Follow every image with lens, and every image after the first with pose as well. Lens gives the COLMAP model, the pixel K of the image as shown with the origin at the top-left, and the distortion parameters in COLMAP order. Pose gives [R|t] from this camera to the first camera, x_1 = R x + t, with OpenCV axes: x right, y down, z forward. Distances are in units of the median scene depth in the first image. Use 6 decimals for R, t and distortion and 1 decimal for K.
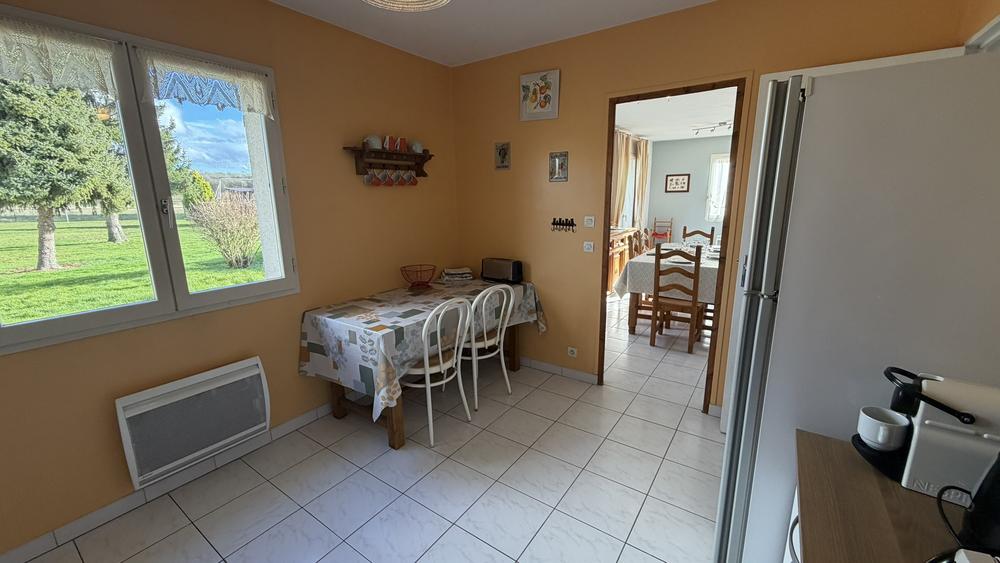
lens RADIAL K [[399.4, 0, 500.7], [0, 399.4, 277.7], [0, 0, 1]] dist [0.001264, 0.000161]
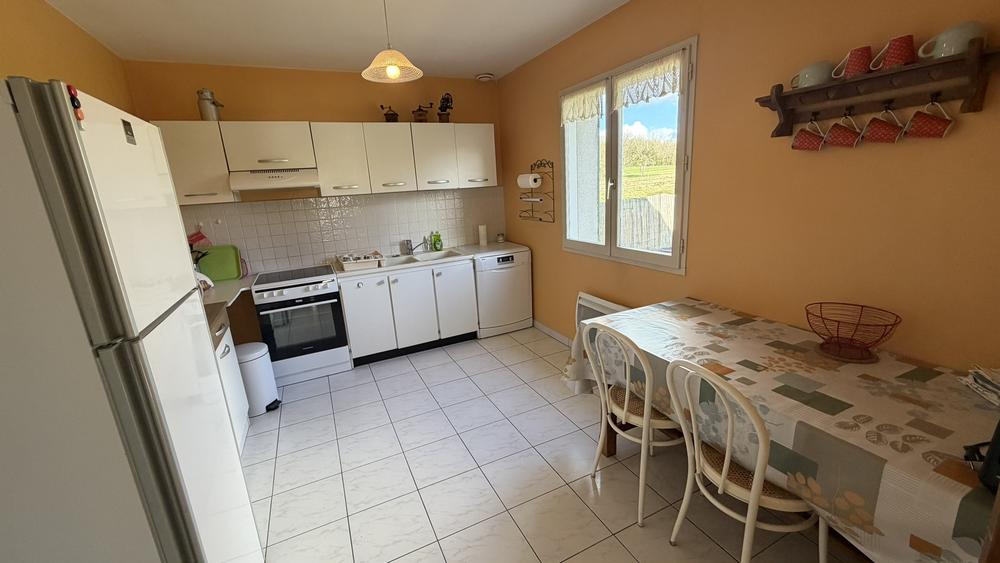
lens RADIAL K [[399.4, 0, 499.6], [0, 399.4, 283.2], [0, 0, 1]] dist [0.001264, 0.000161]
pose [[-0.483983, 0.253806, -0.837462, 0.569831], [-0.113141, 0.930833, 0.347490, -0.251982], [0.867732, 0.262931, -0.421792, 1.131486]]
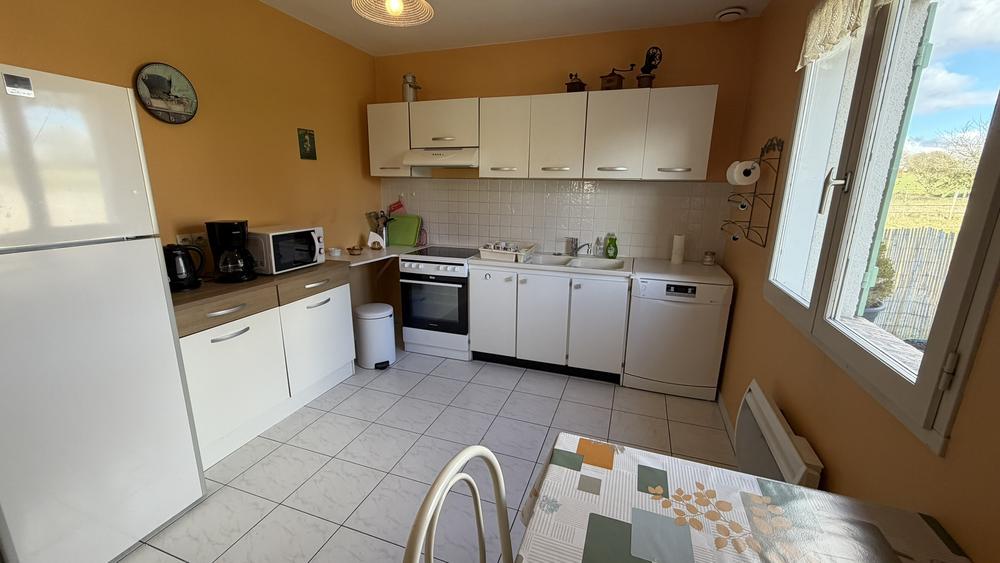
lens RADIAL K [[399.4, 0, 498.1], [0, 399.4, 283.6], [0, 0, 1]] dist [0.001264, 0.000161]
pose [[-0.963231, 0.064222, -0.260885, -0.088225], [-0.055763, 0.902081, 0.427950, -0.231035], [0.262823, 0.426762, -0.865331, 1.246759]]
